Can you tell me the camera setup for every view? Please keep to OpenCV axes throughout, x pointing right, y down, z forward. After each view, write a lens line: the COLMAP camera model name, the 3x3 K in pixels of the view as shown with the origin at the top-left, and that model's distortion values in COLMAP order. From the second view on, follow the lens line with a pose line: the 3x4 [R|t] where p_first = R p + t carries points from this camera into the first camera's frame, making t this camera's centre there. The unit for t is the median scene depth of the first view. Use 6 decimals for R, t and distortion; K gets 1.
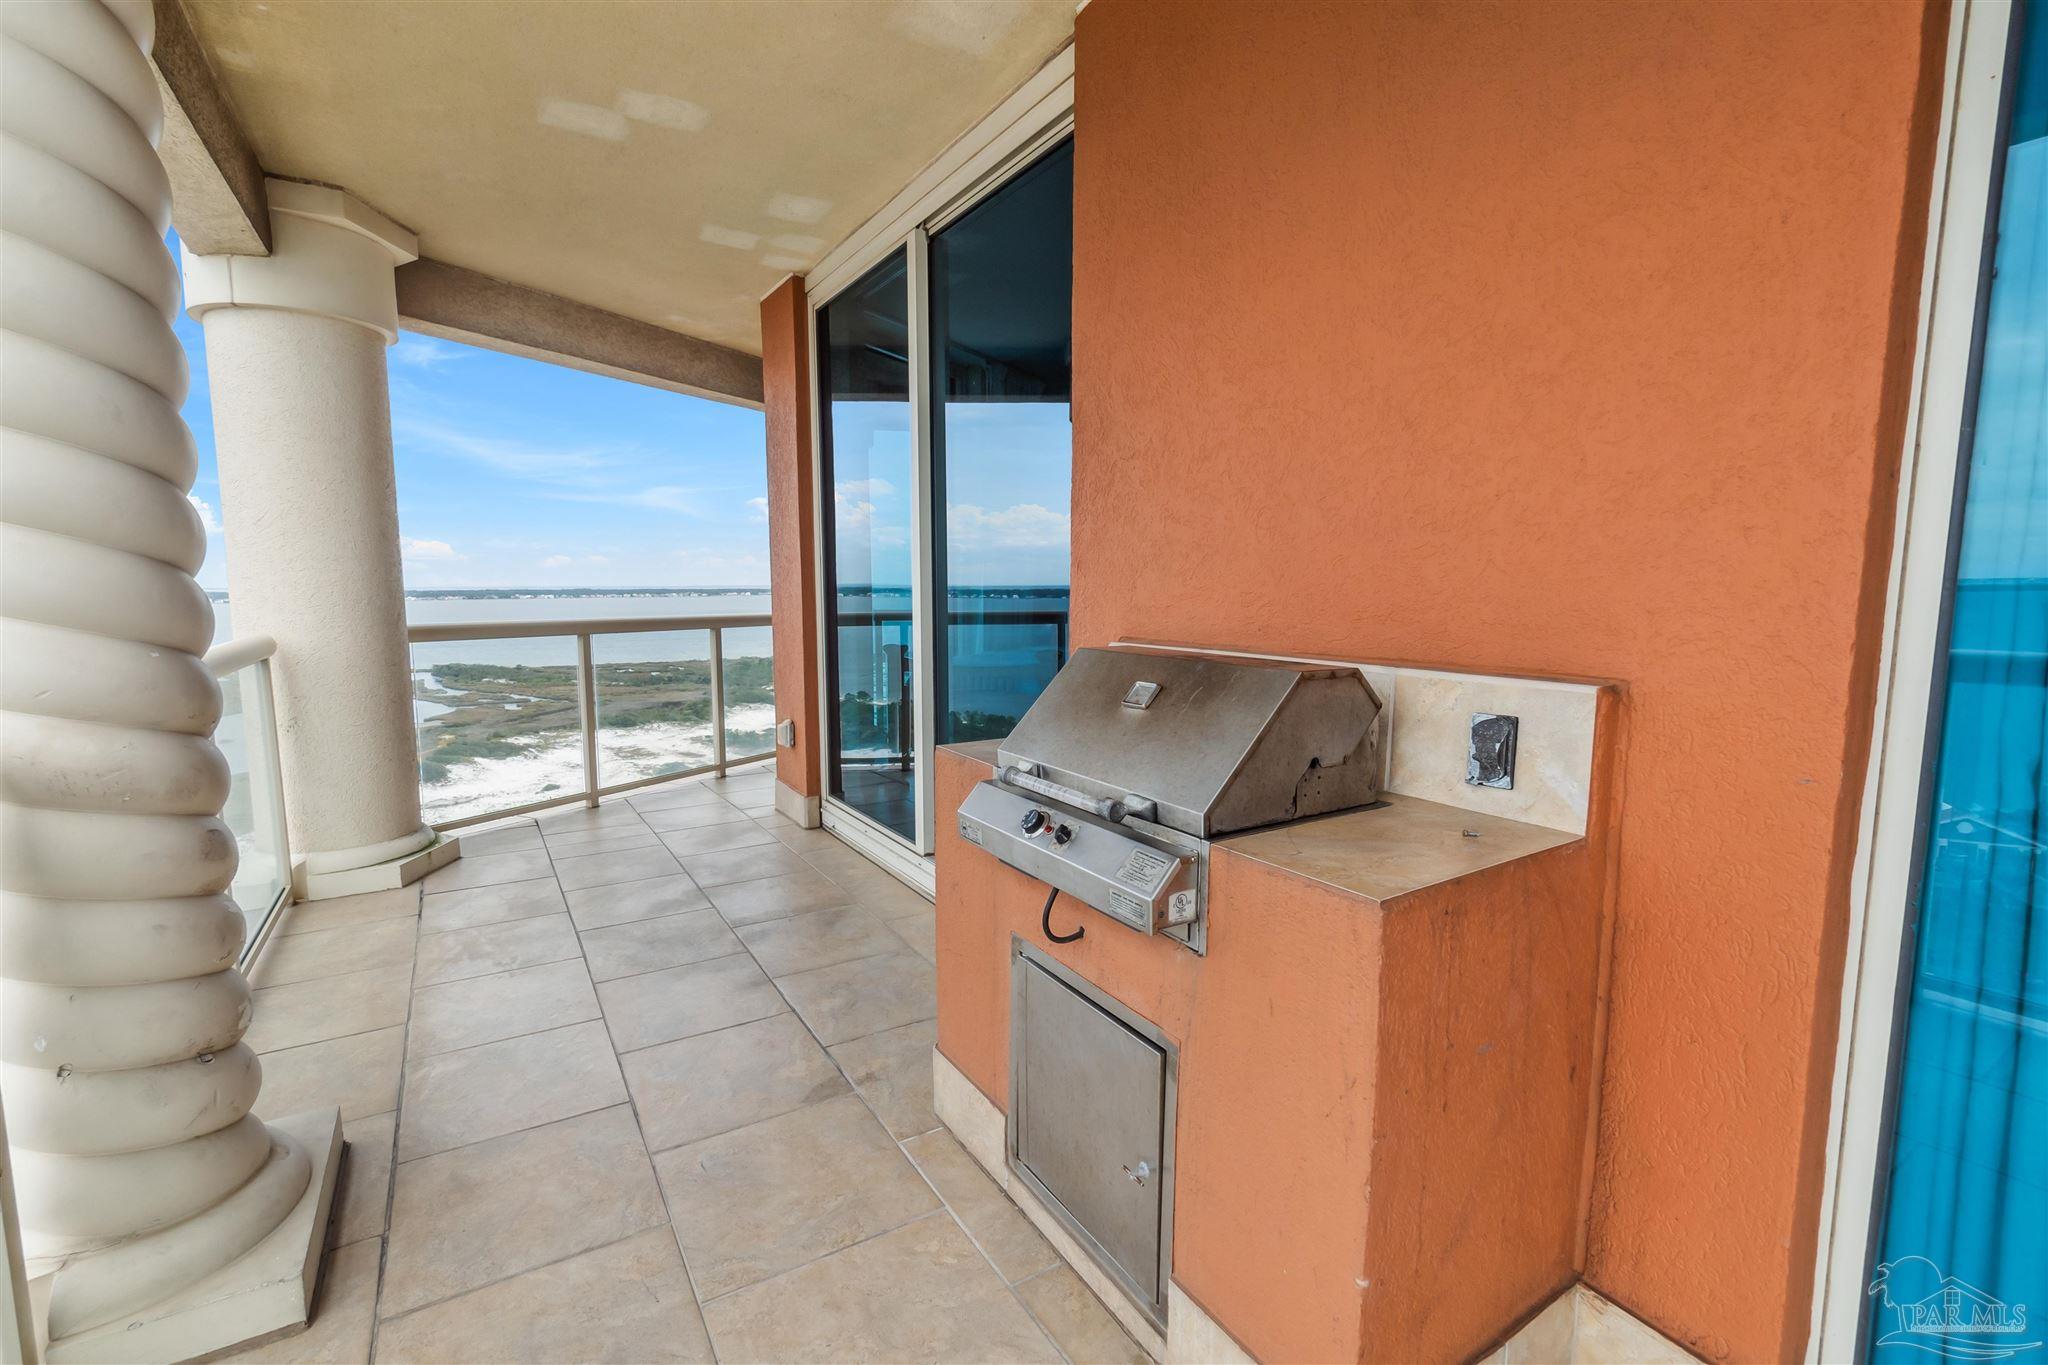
lens RADIAL K [[892.1, 0, 1011.3], [0, 892.1, 685.4], [0, 0, 1]] dist [-0.001596, -0.000681]
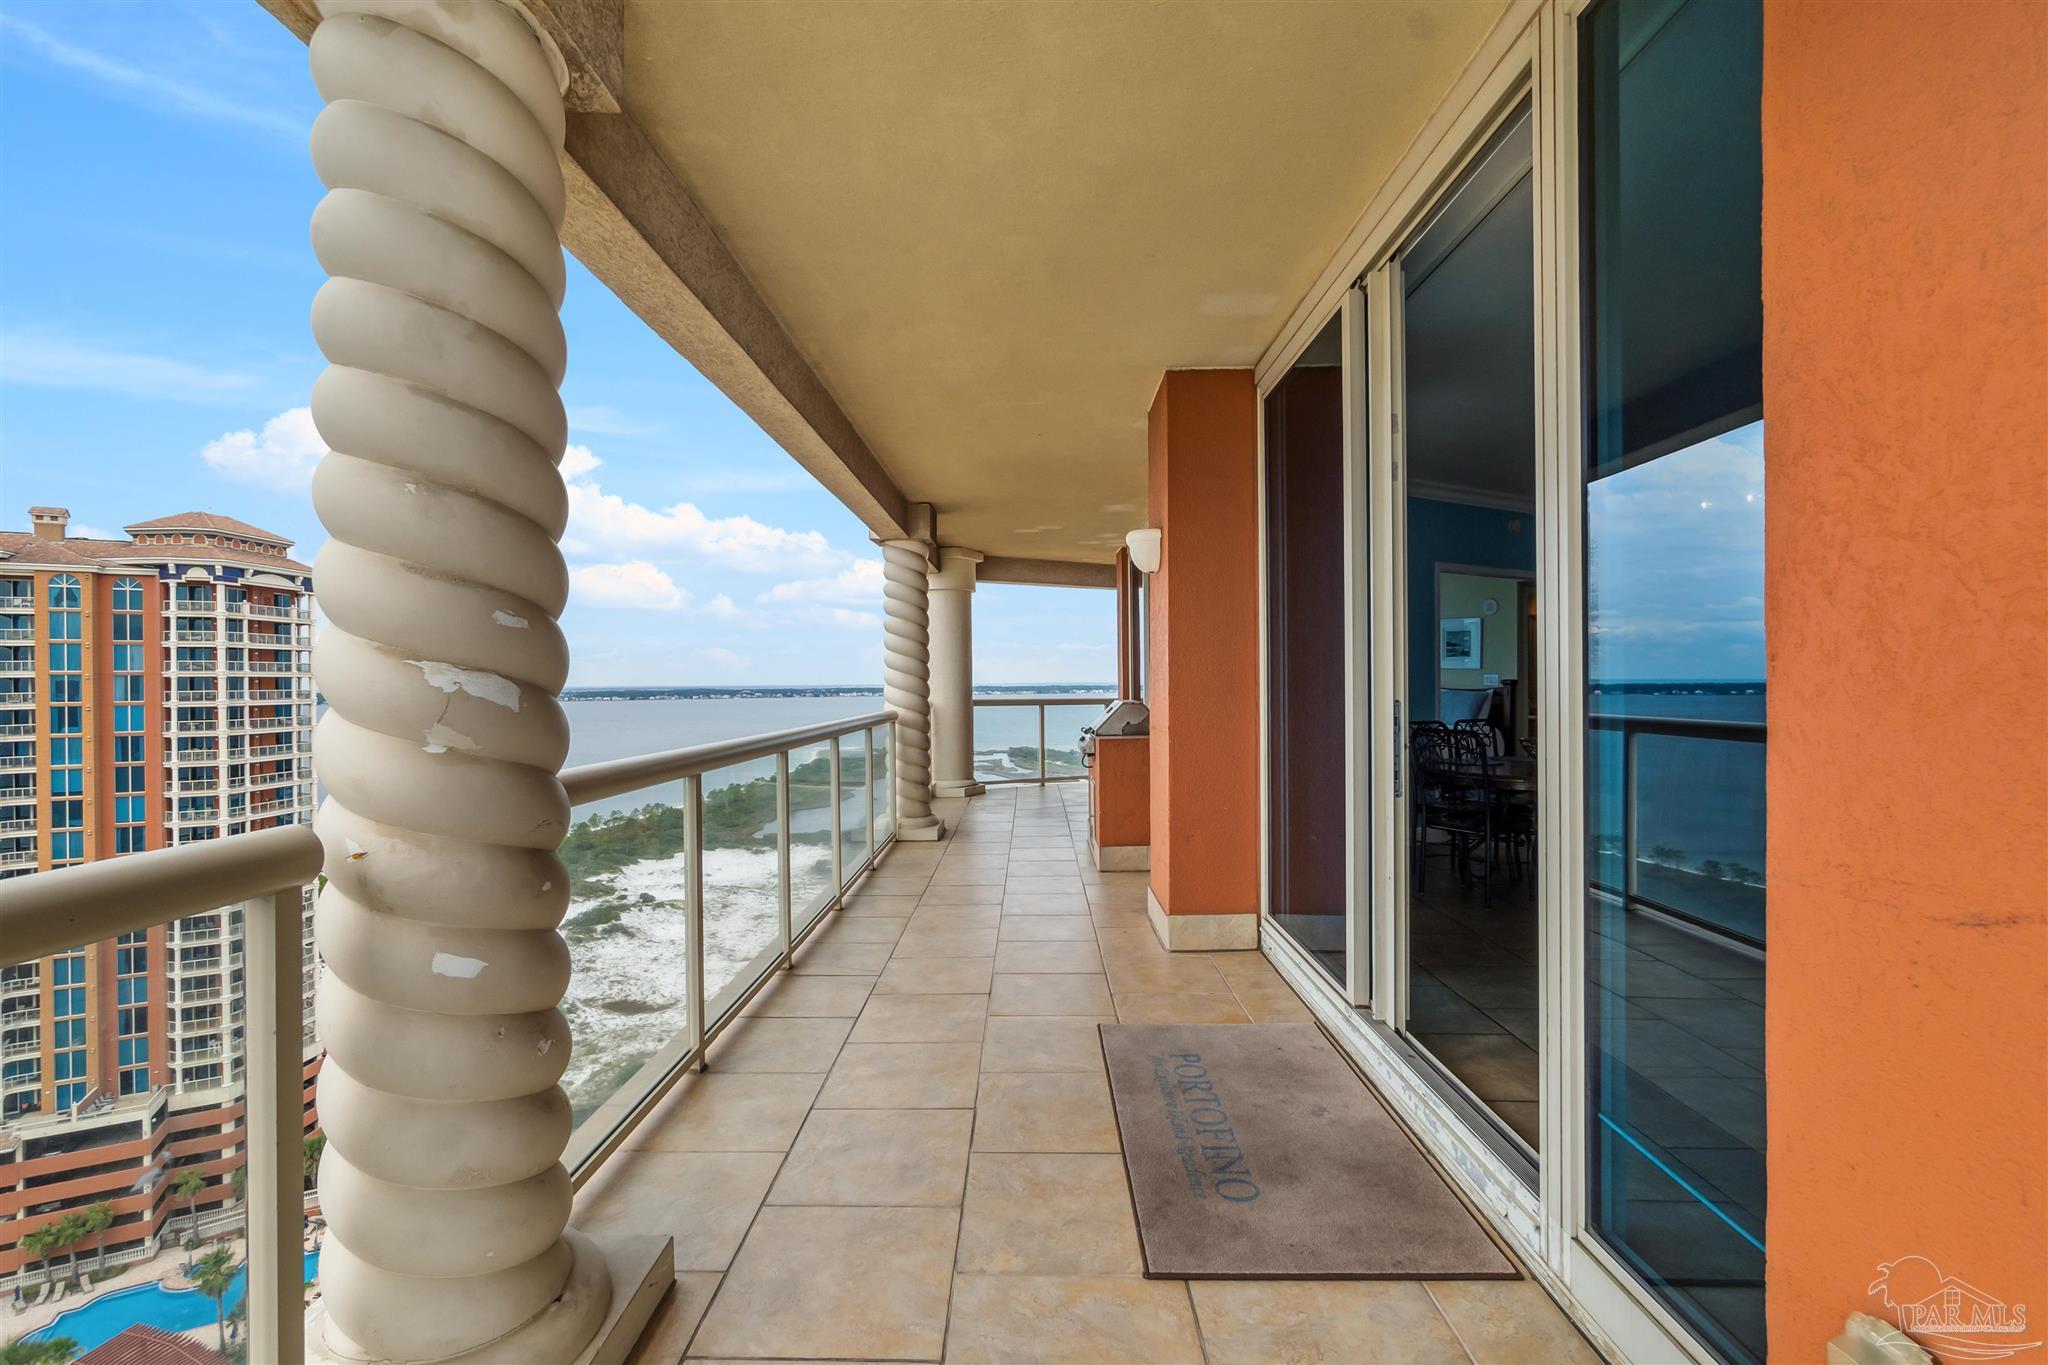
lens RADIAL K [[892.1, 0, 1029.6], [0, 892.1, 679.1], [0, 0, 1]] dist [-0.001596, -0.000681]
pose [[0.850824, -0.000799, -0.525451, 1.037770], [-0.057083, 0.993940, -0.093942, 0.142233], [0.522342, 0.109923, 0.845622, -1.397942]]
